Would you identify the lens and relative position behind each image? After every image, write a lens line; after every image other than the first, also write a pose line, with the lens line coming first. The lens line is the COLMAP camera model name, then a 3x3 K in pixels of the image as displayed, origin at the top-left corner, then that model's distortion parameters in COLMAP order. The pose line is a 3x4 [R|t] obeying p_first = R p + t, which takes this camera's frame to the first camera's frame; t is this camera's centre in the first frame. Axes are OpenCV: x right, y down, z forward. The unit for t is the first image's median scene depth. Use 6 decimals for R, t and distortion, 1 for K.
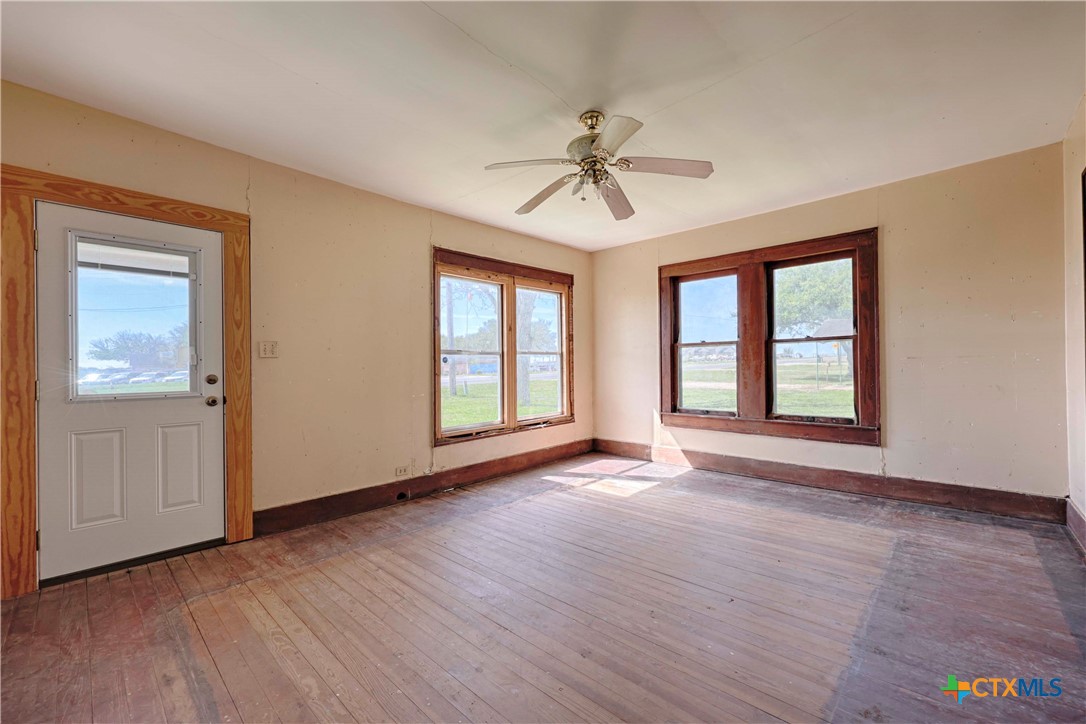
lens RADIAL K [[436.5, 0, 547.1], [0, 436.5, 366.2], [0, 0, 1]] dist [-0.000412, -0.000007]
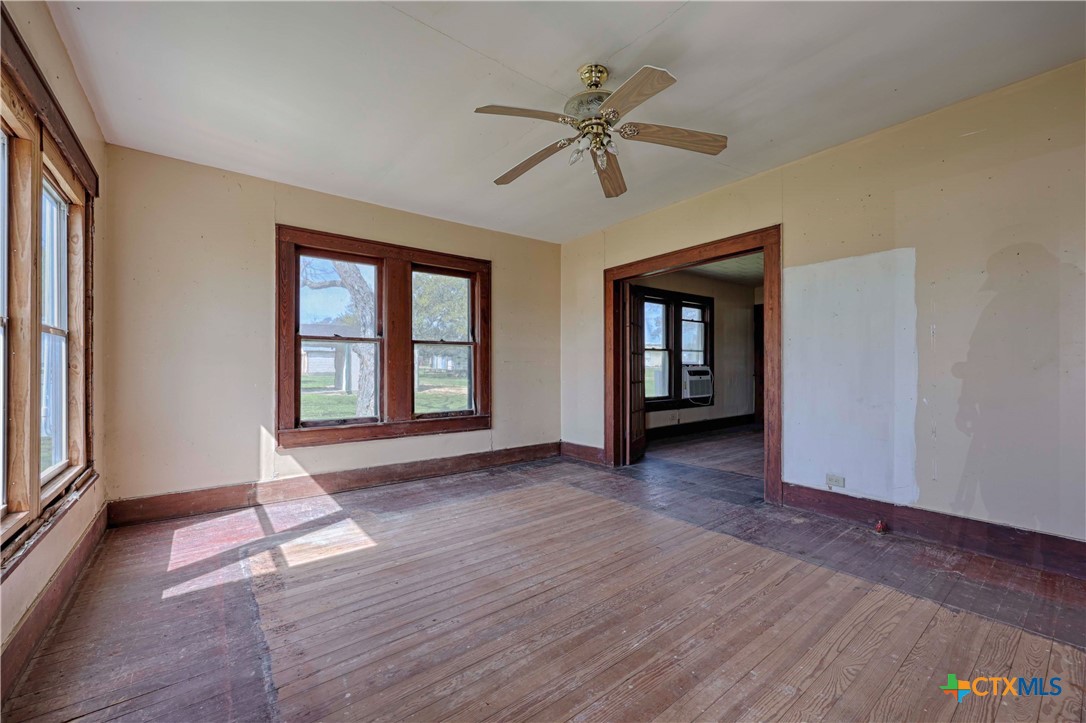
lens RADIAL K [[436.5, 0, 547.1], [0, 436.5, 365.7], [0, 0, 1]] dist [-0.000412, -0.000007]
pose [[0.154748, 0.014261, 0.987851, -0.471465], [-0.004216, 0.999896, -0.013775, 0.011693], [-0.987945, -0.002033, 0.154792, 0.591481]]
